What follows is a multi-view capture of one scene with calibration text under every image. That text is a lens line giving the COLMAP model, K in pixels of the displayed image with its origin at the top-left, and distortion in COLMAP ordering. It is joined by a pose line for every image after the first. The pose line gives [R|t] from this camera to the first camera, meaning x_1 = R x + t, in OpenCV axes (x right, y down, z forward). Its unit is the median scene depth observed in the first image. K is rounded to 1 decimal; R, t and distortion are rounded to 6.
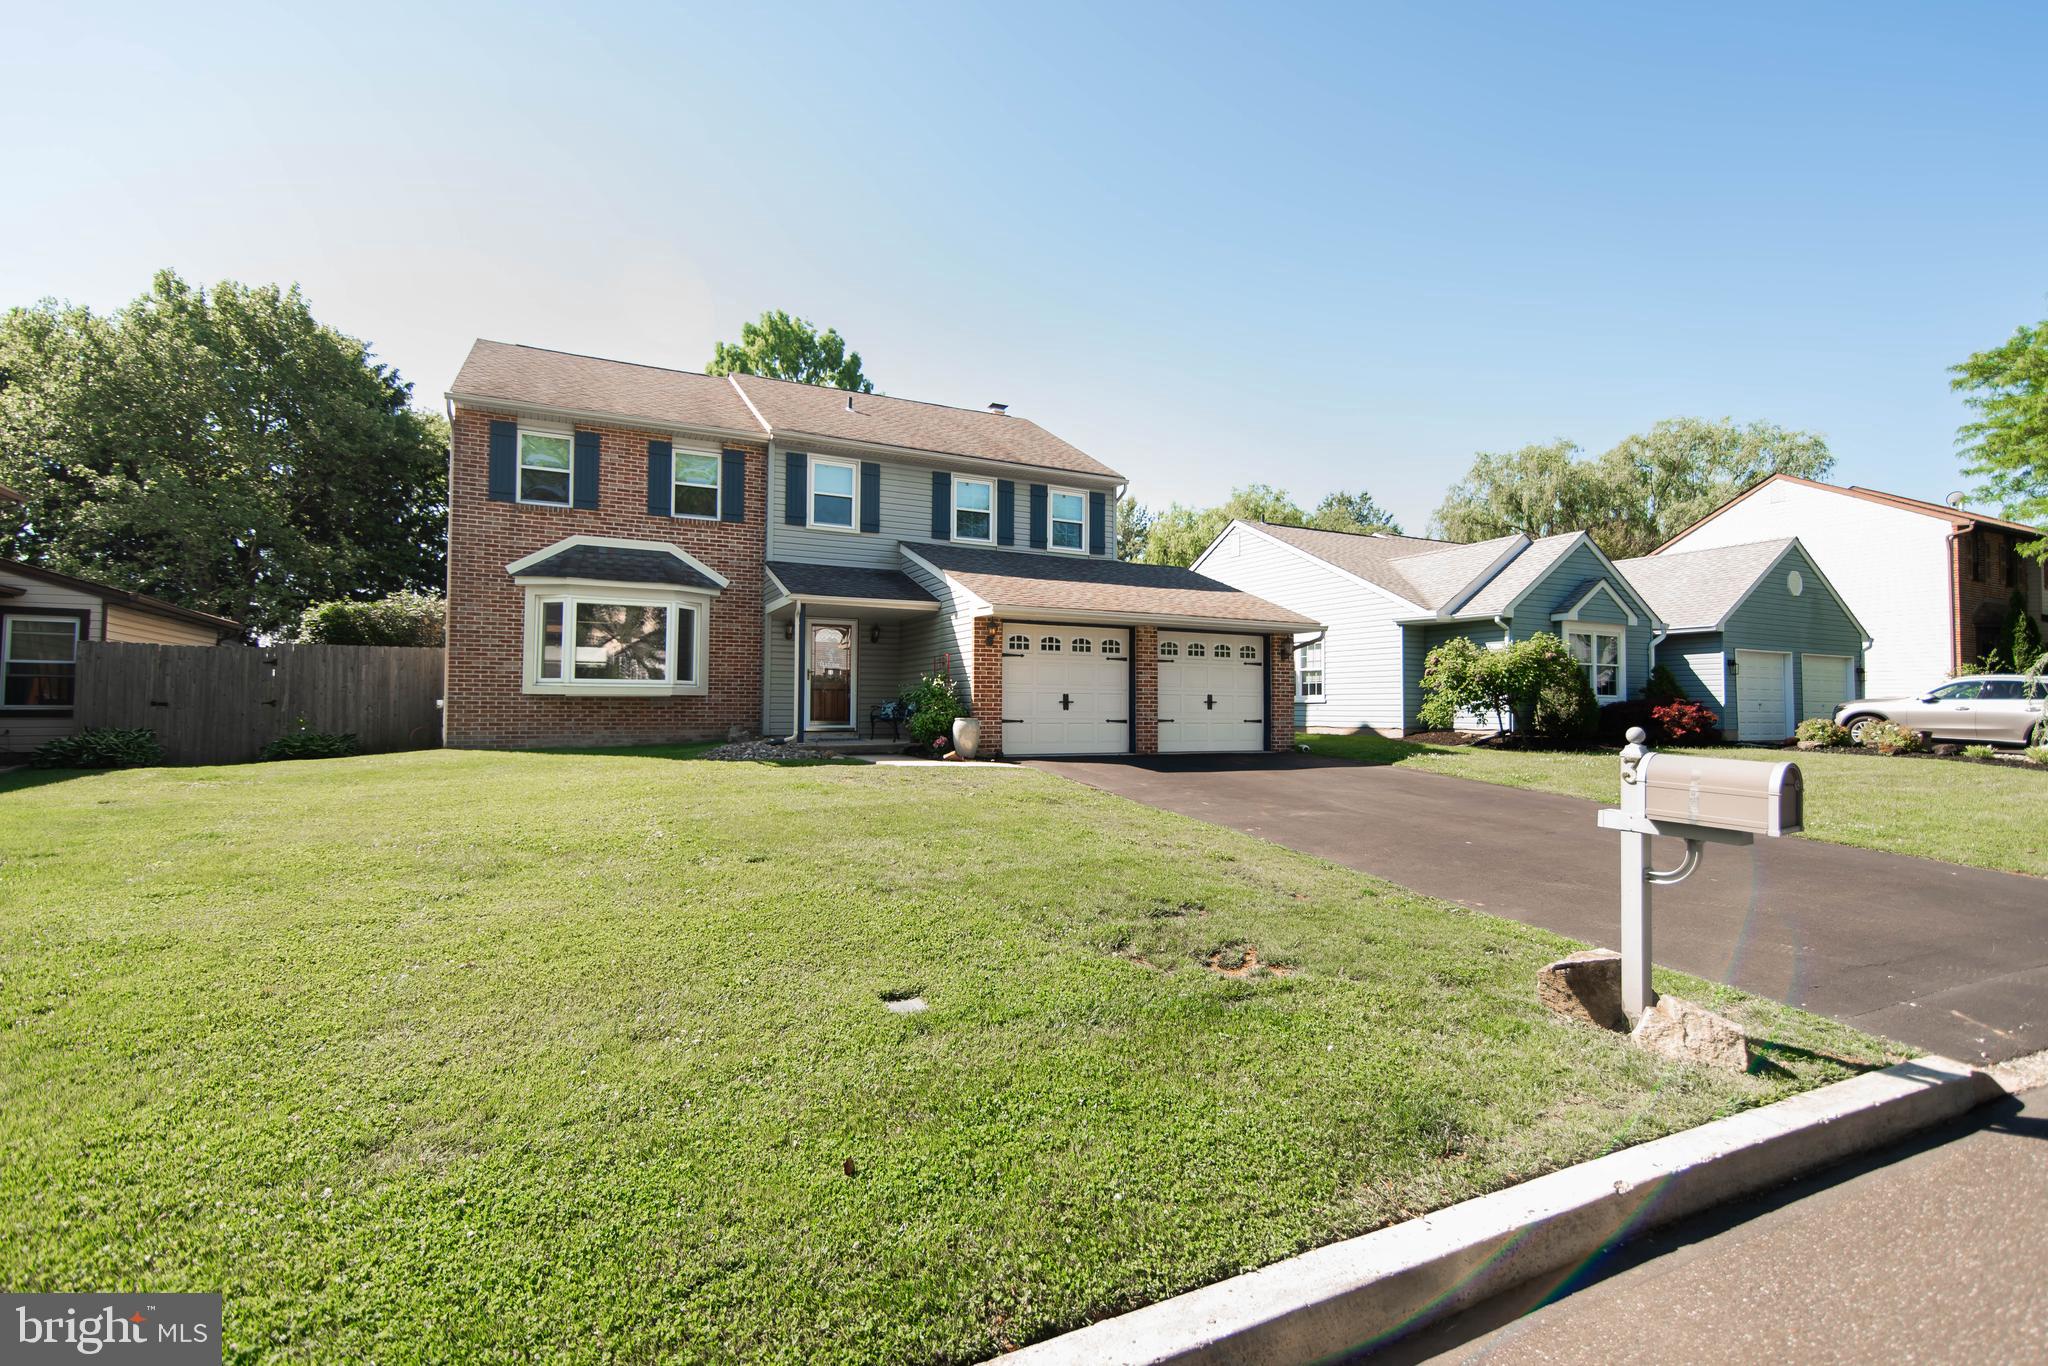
lens RADIAL K [[944.6, 0, 1065.8], [0, 944.6, 674.7], [0, 0, 1]] dist [0.002147, 0.000013]
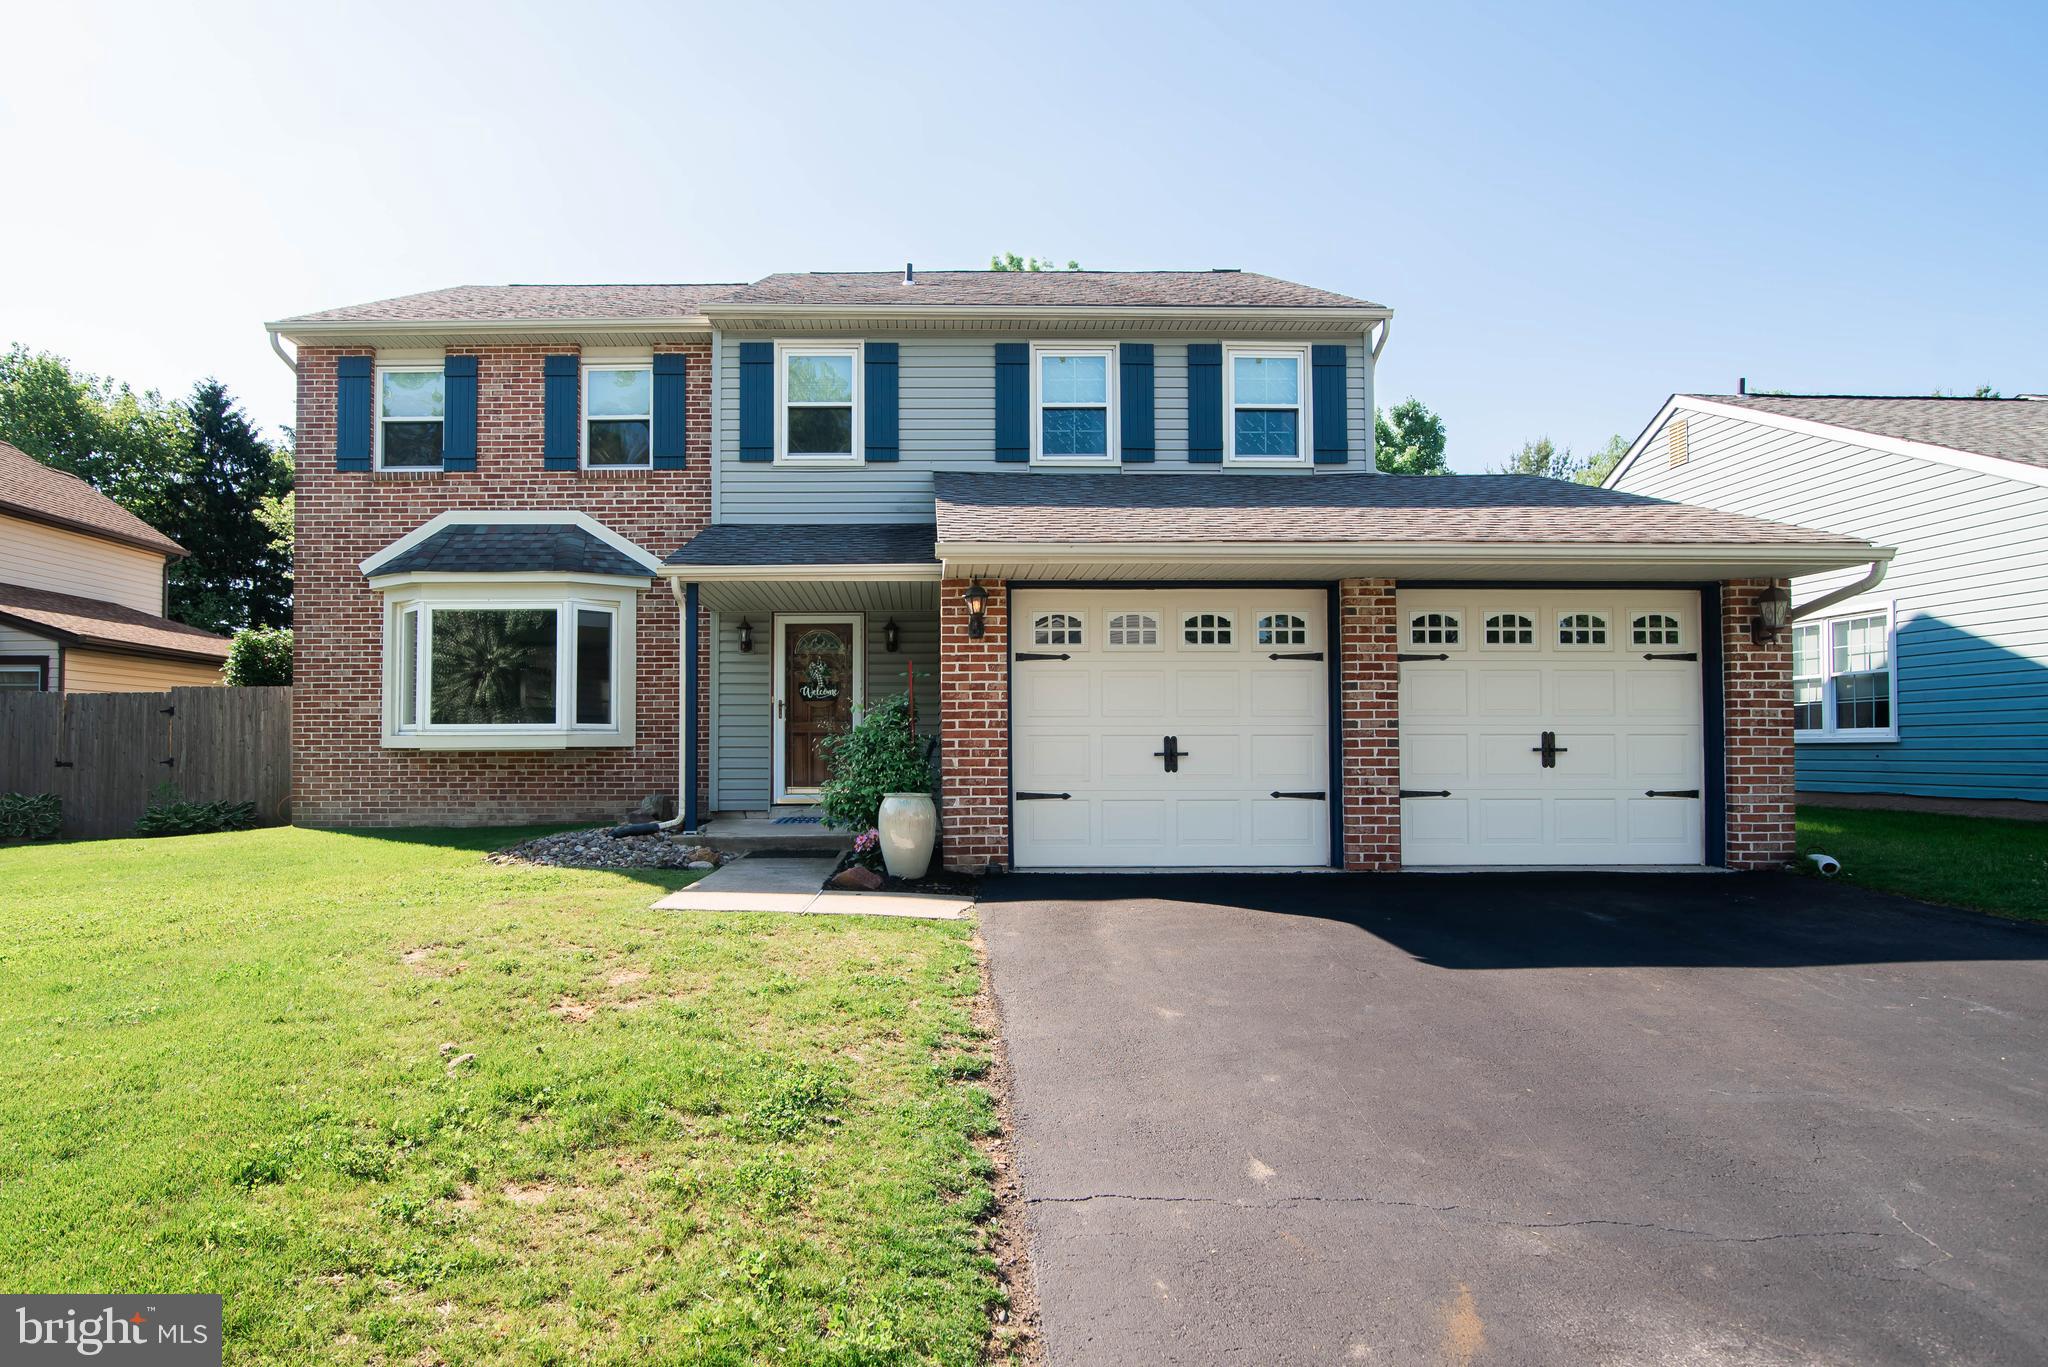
lens RADIAL K [[1061.9, 0, 962.4], [0, 1061.9, 732.0], [0, 0, 1]] dist [-0.002369, 0.001008]
pose [[0.890271, -0.016203, -0.455142, 0.141815], [0.024314, 0.999633, 0.011973, 0.009127], [0.454781, -0.021726, 0.890338, 0.473859]]
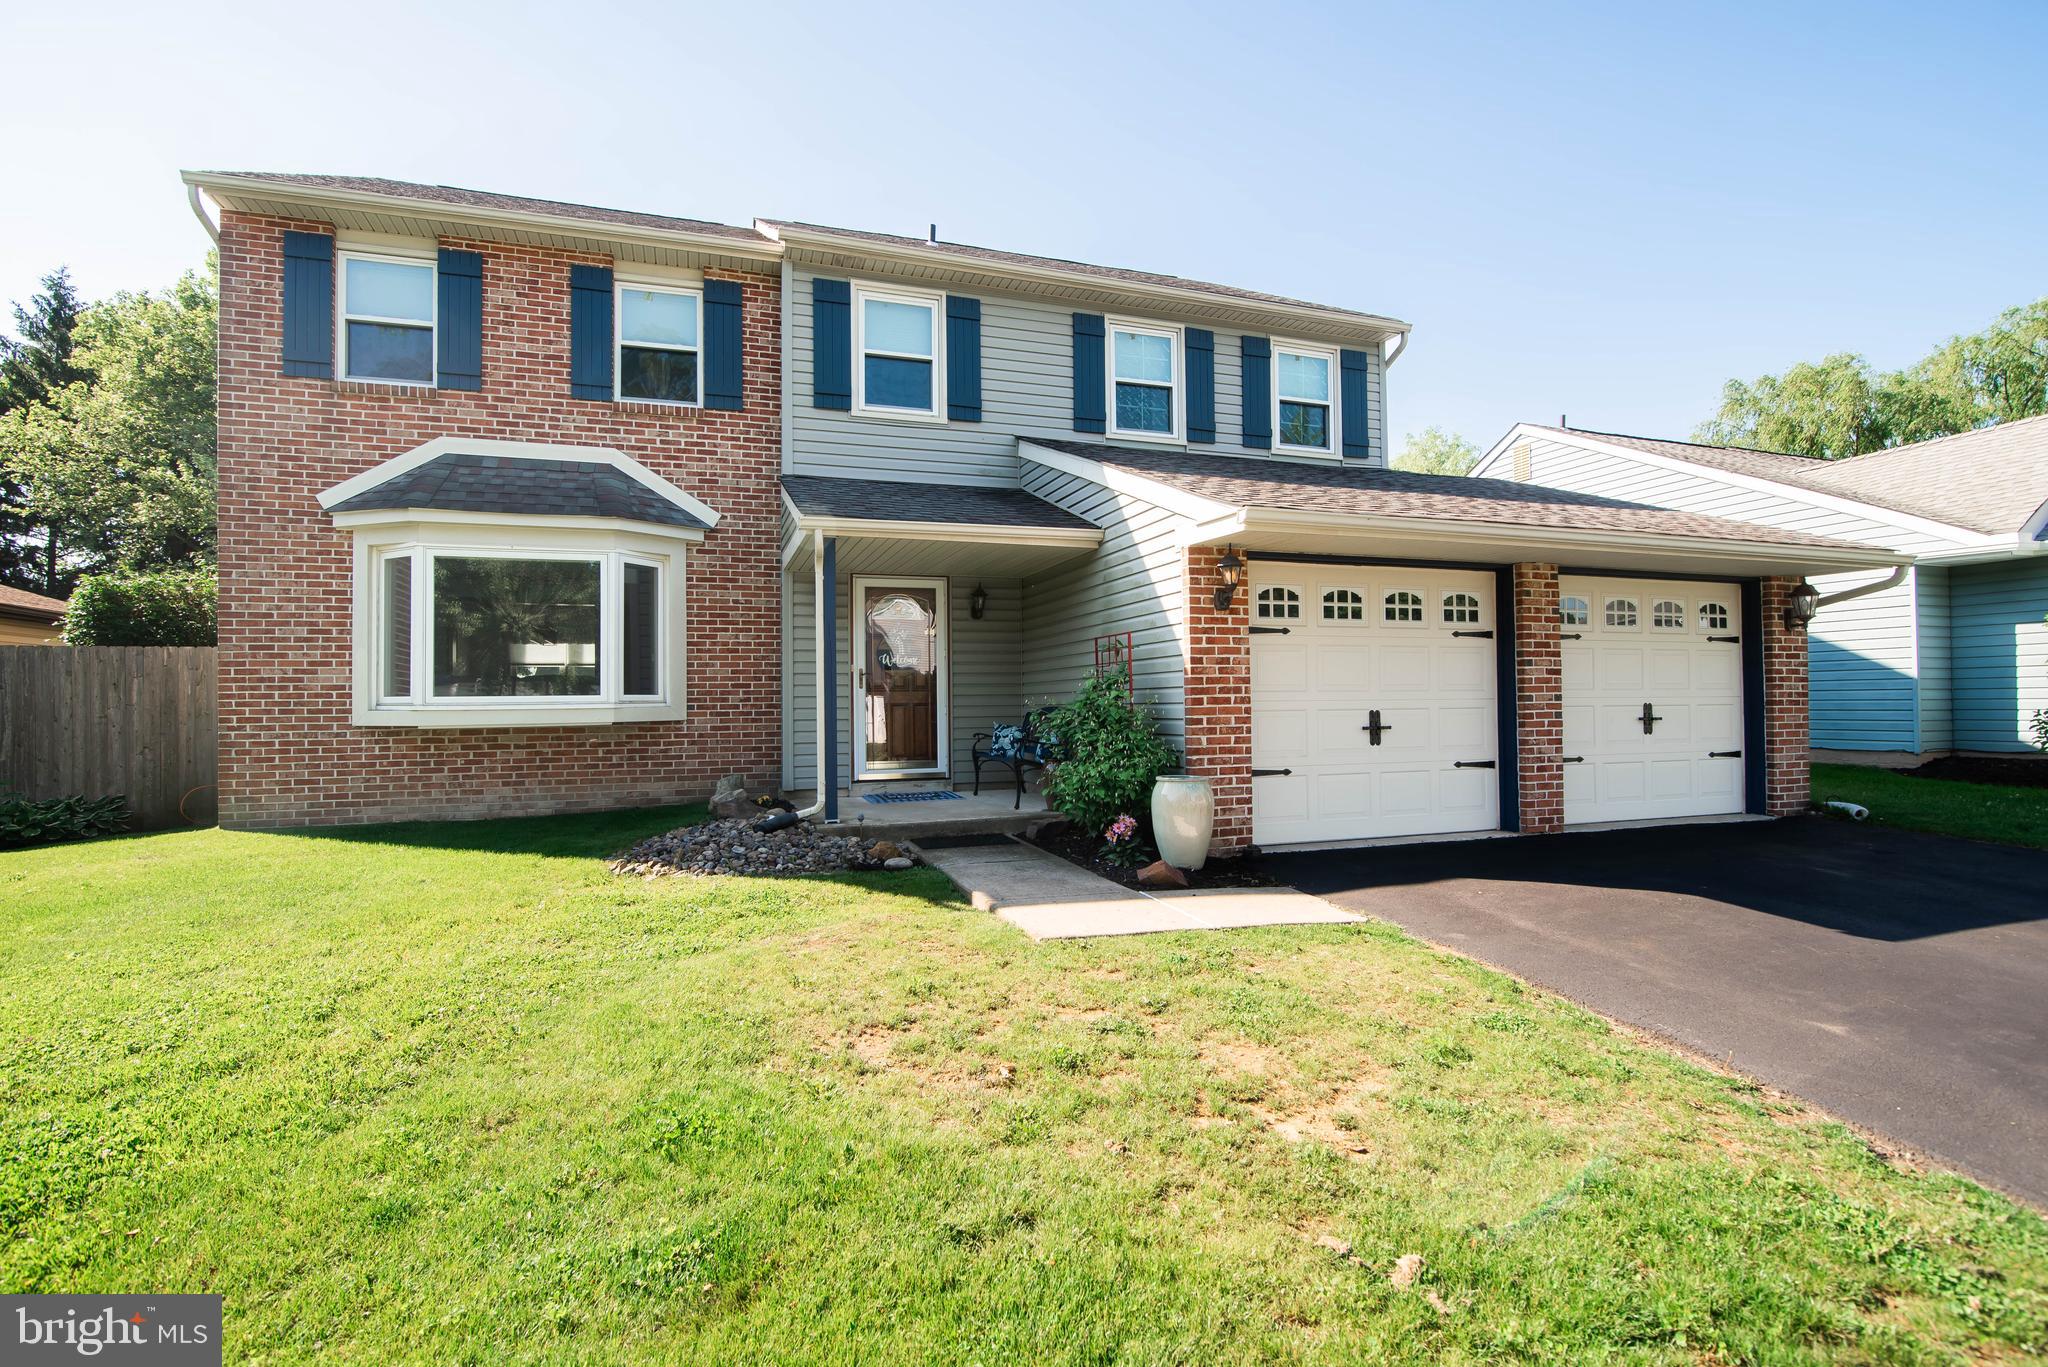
lens RADIAL K [[944.6, 0, 1021.6], [0, 944.6, 687.2], [0, 0, 1]] dist [0.002147, 0.000013]
pose [[0.986522, -0.018152, -0.162620, -0.093256], [0.021537, 0.999586, 0.019072, -0.004002], [0.162206, -0.022317, 0.986504, 0.487598]]
